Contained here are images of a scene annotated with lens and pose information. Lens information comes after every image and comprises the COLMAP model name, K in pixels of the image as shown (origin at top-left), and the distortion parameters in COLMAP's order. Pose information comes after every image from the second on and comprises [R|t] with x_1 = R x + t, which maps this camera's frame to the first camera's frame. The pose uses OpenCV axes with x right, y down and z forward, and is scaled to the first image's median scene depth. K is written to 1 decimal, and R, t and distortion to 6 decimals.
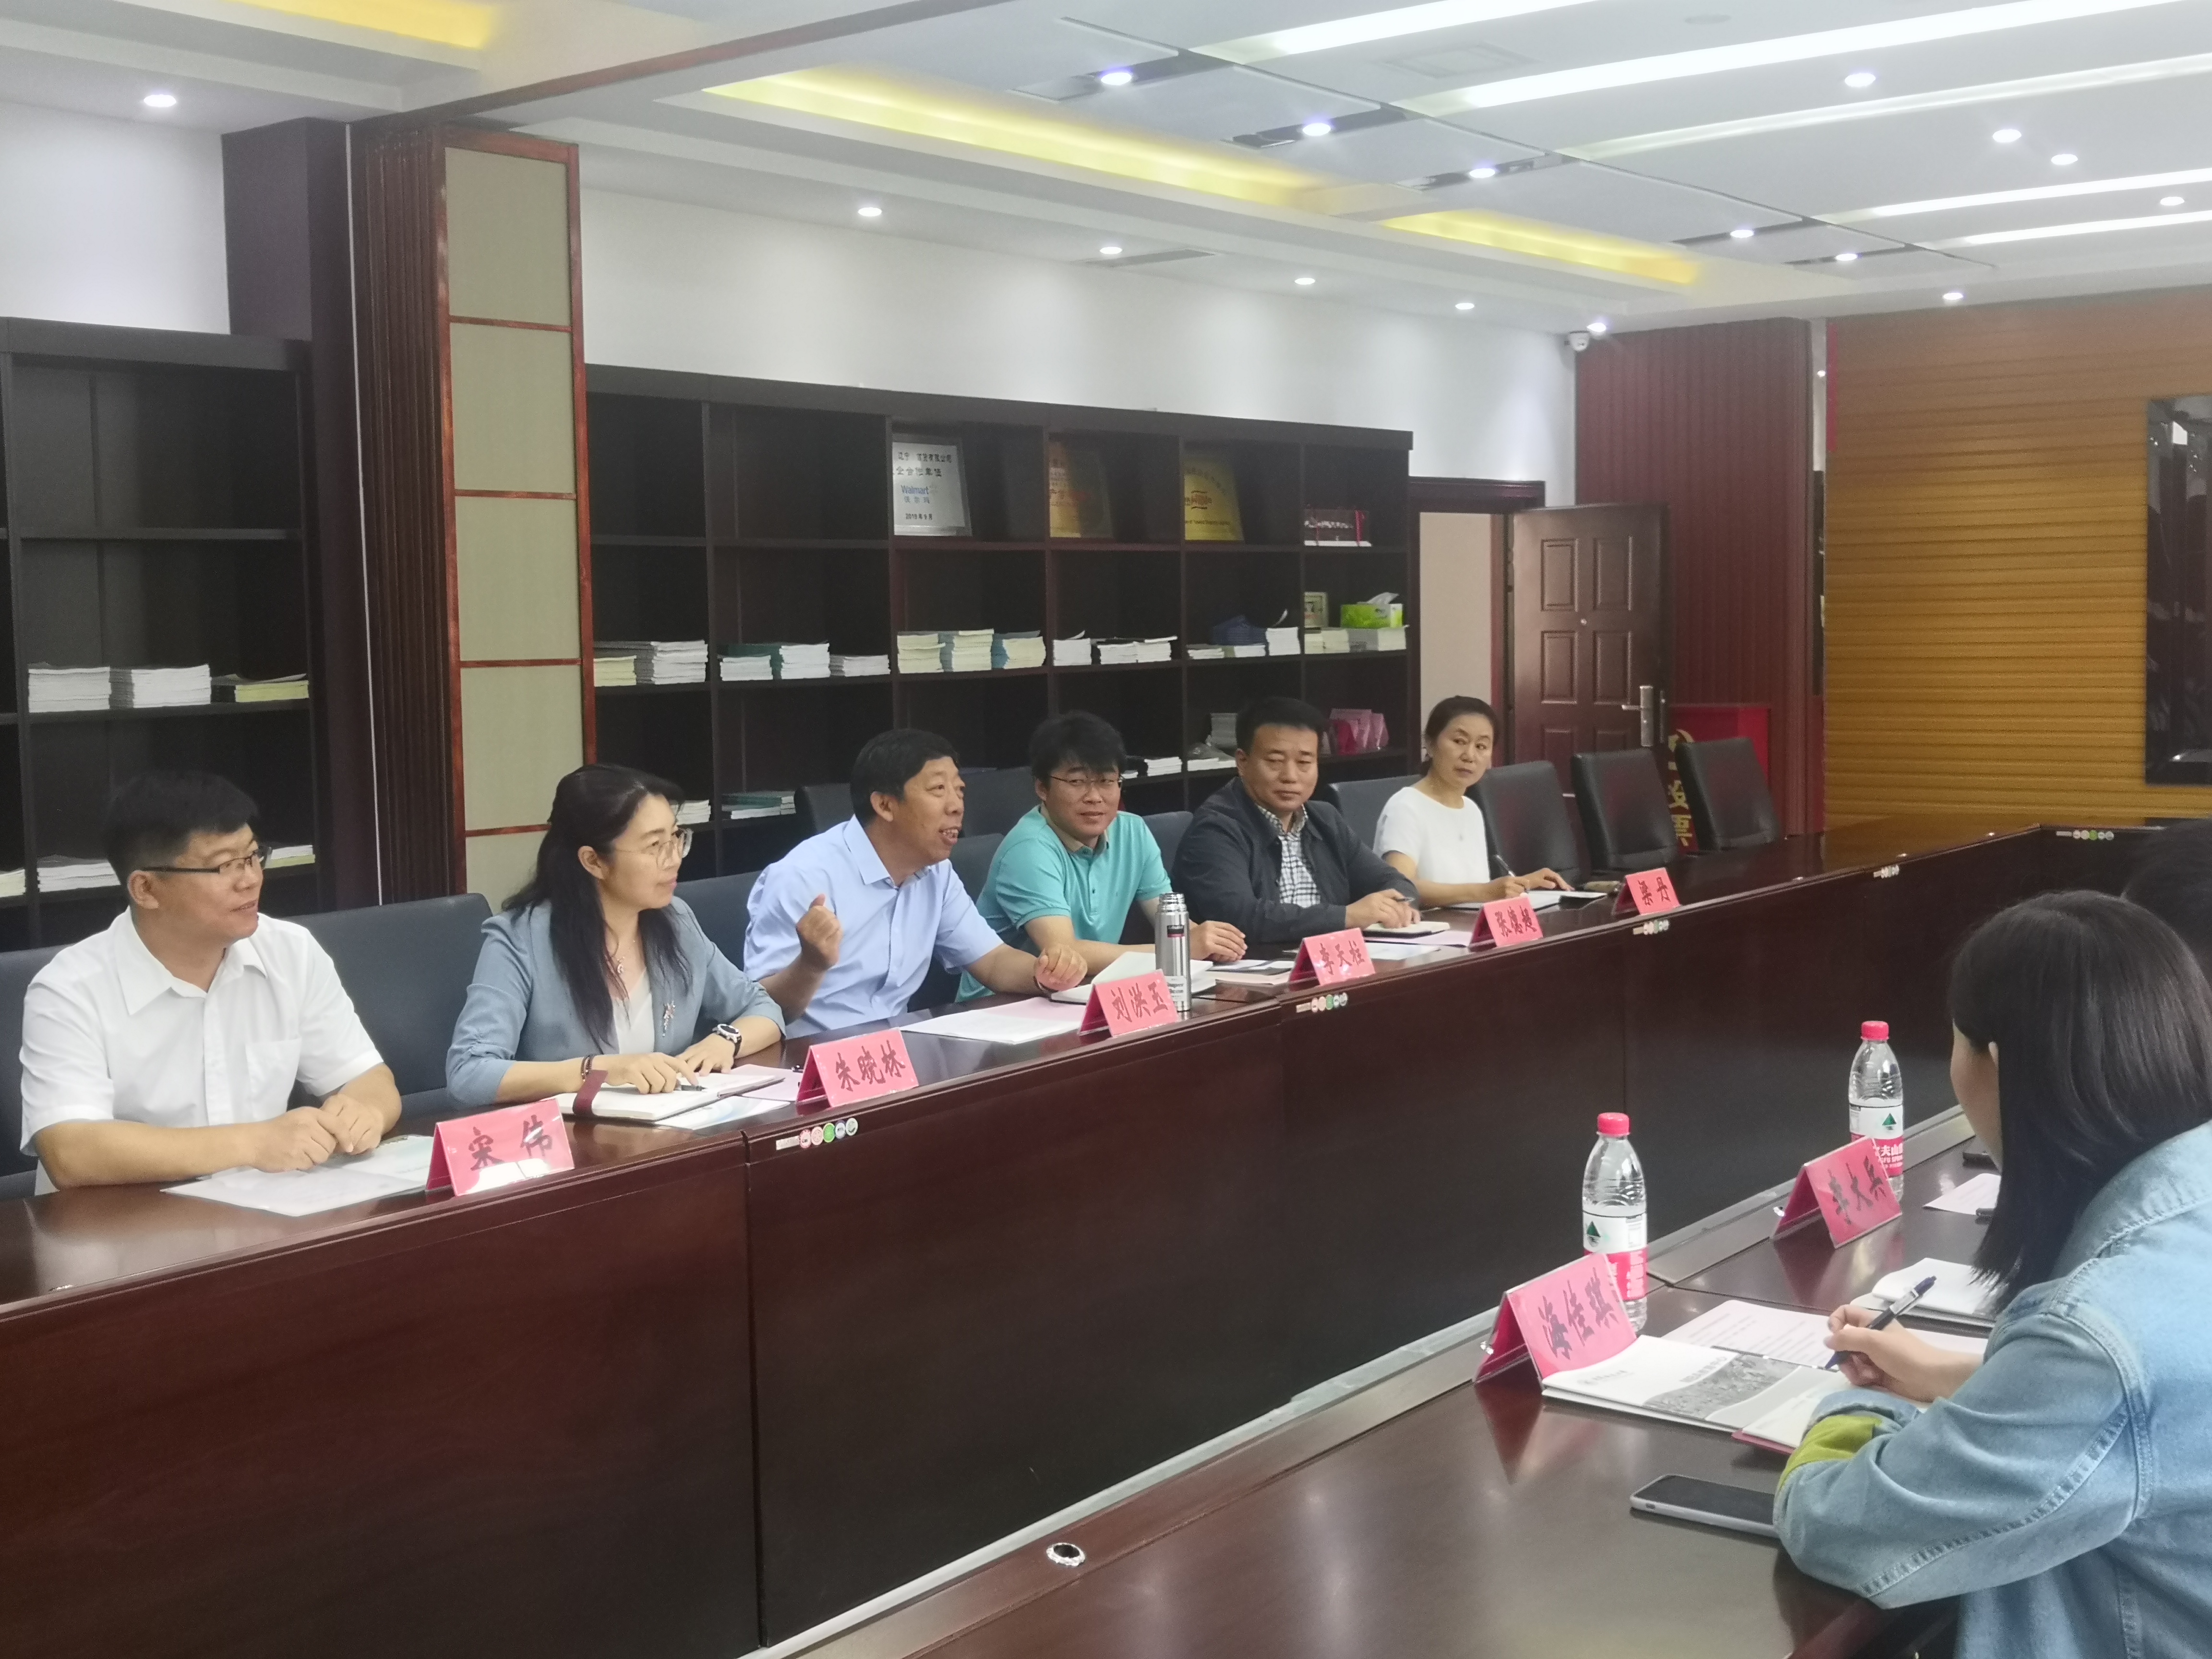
lens RADIAL K [[2627.5, 0, 1104.4], [0, 2627.5, 834.8], [0, 0, 1]] dist [0.015873, 0.000000]
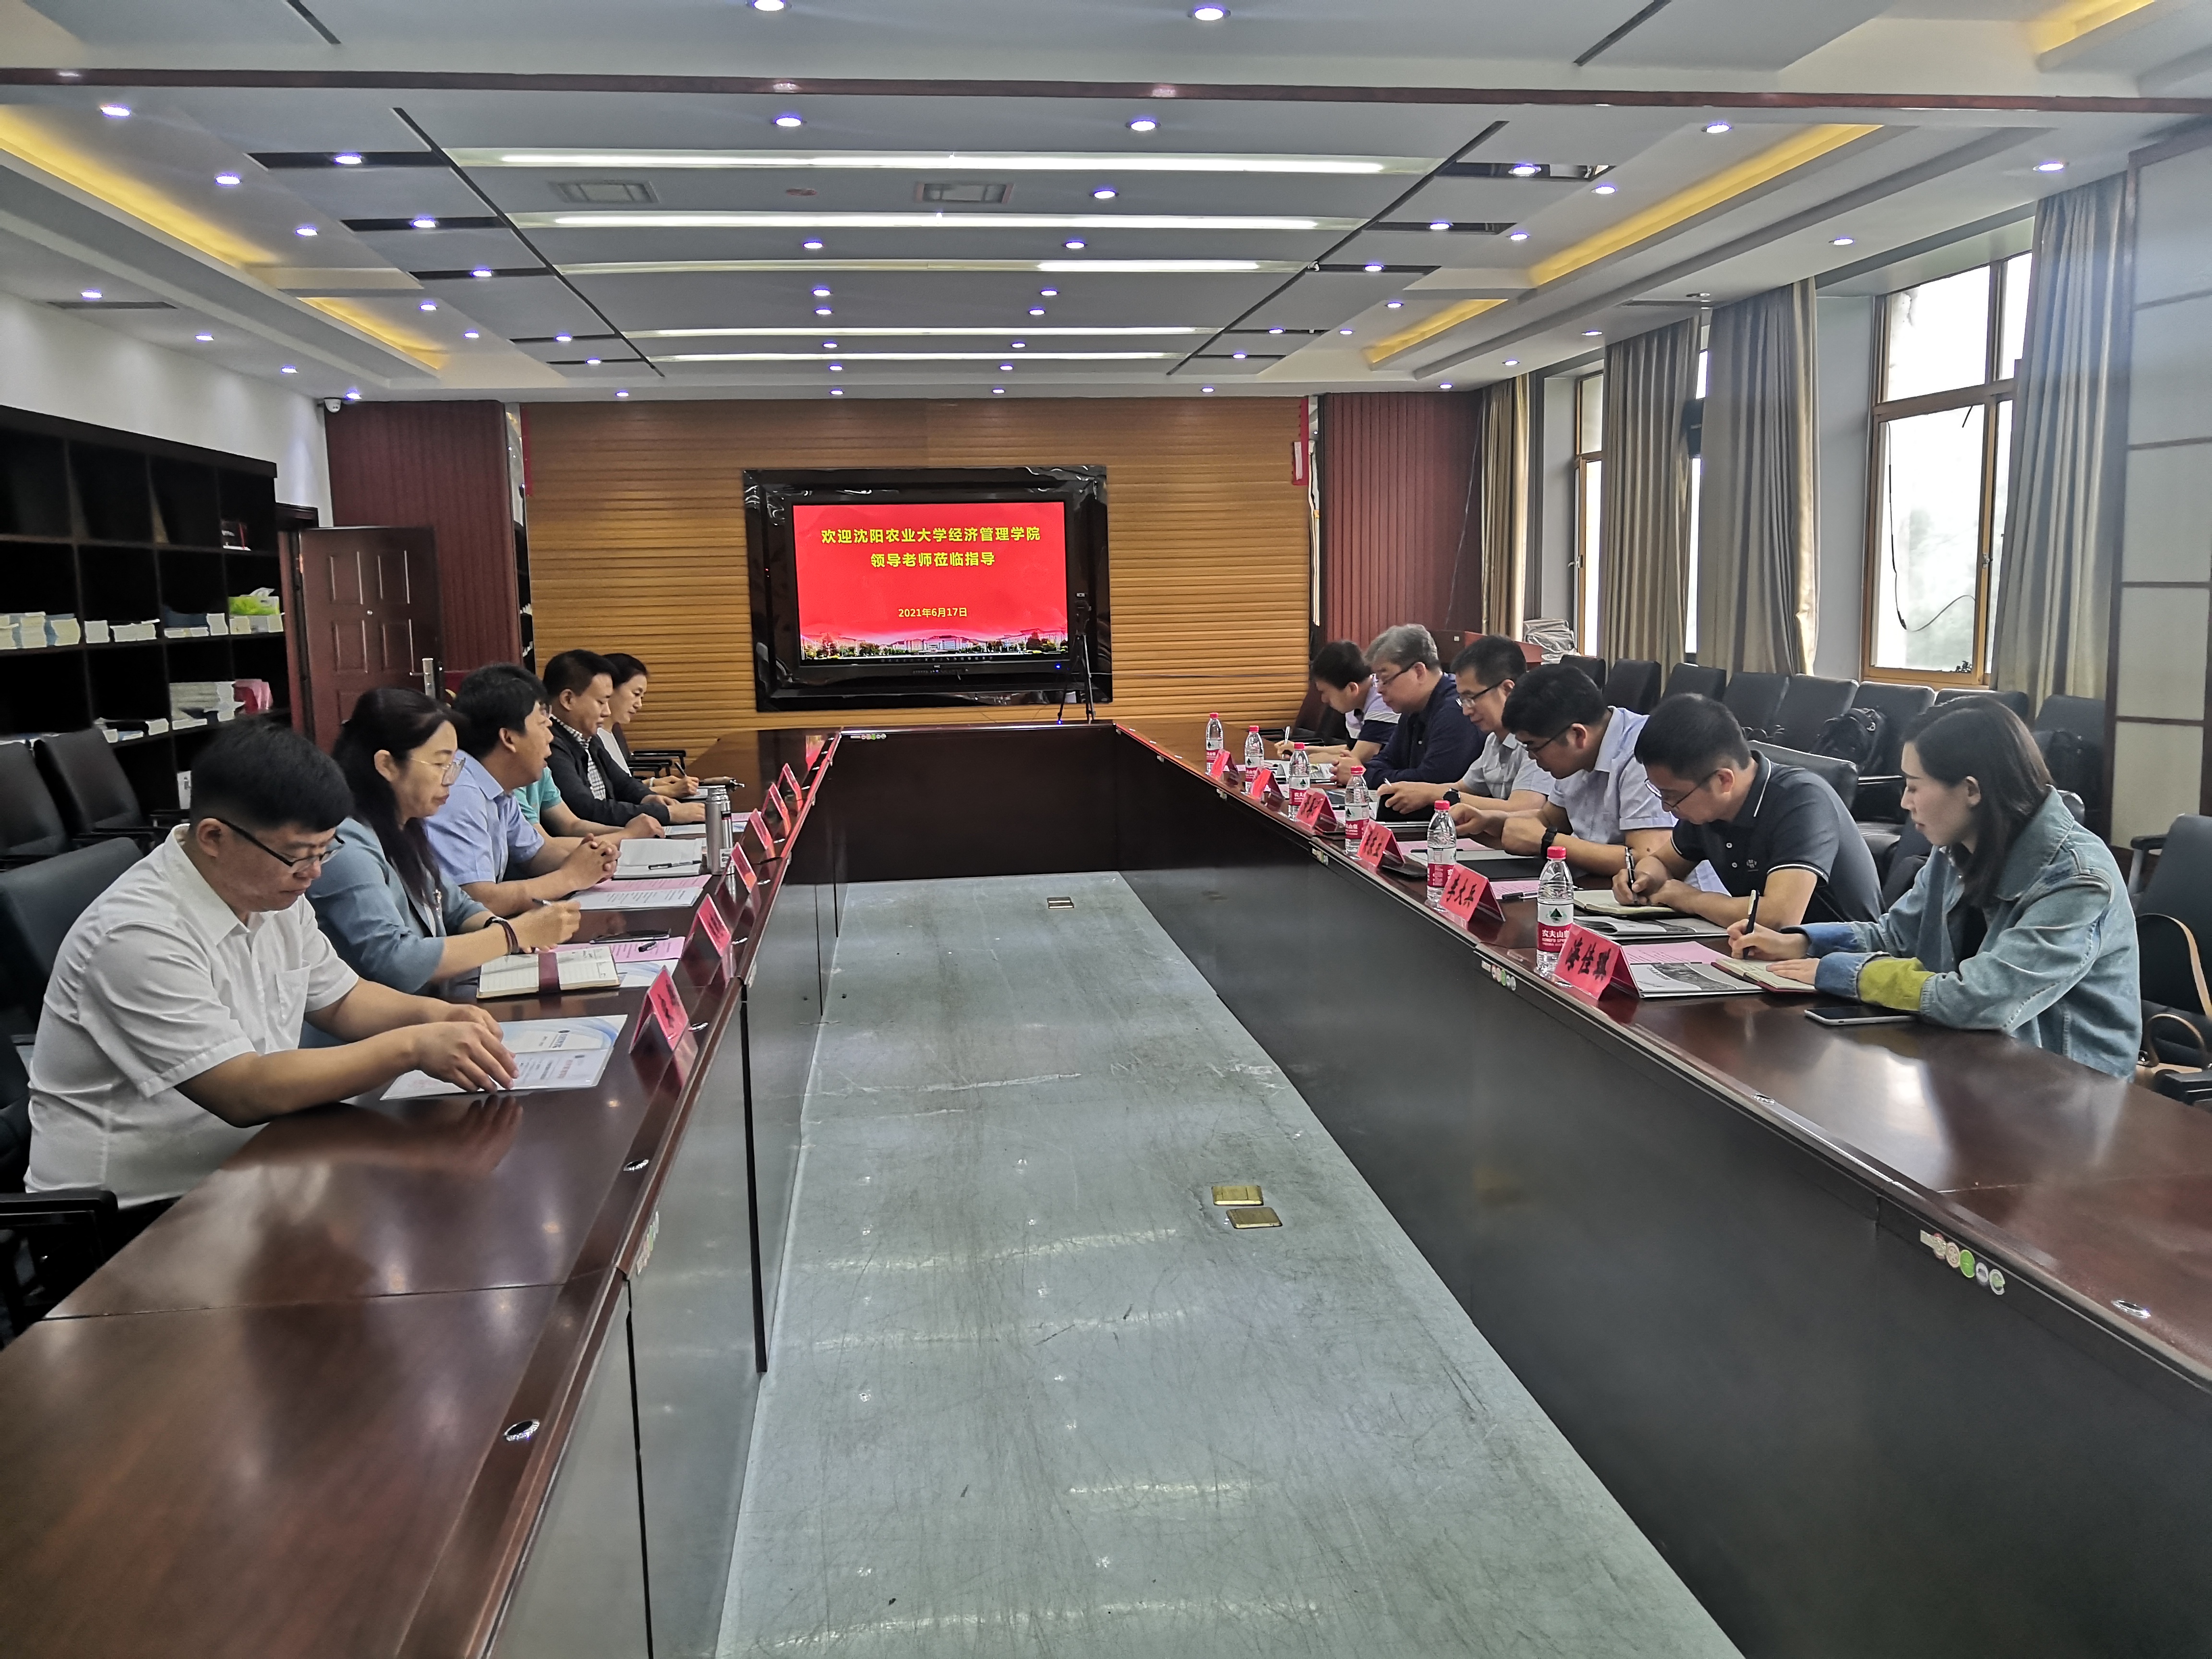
lens RADIAL K [[1730.5, 0, 1108.8], [0, 1730.5, 832.3], [0, 0, 1]] dist [0.000901, -0.003234]
pose [[0.705967, -0.092415, 0.702190, -0.209012], [0.067605, 0.995716, 0.063077, 0.001897], [-0.705011, 0.002942, 0.709191, 0.104786]]
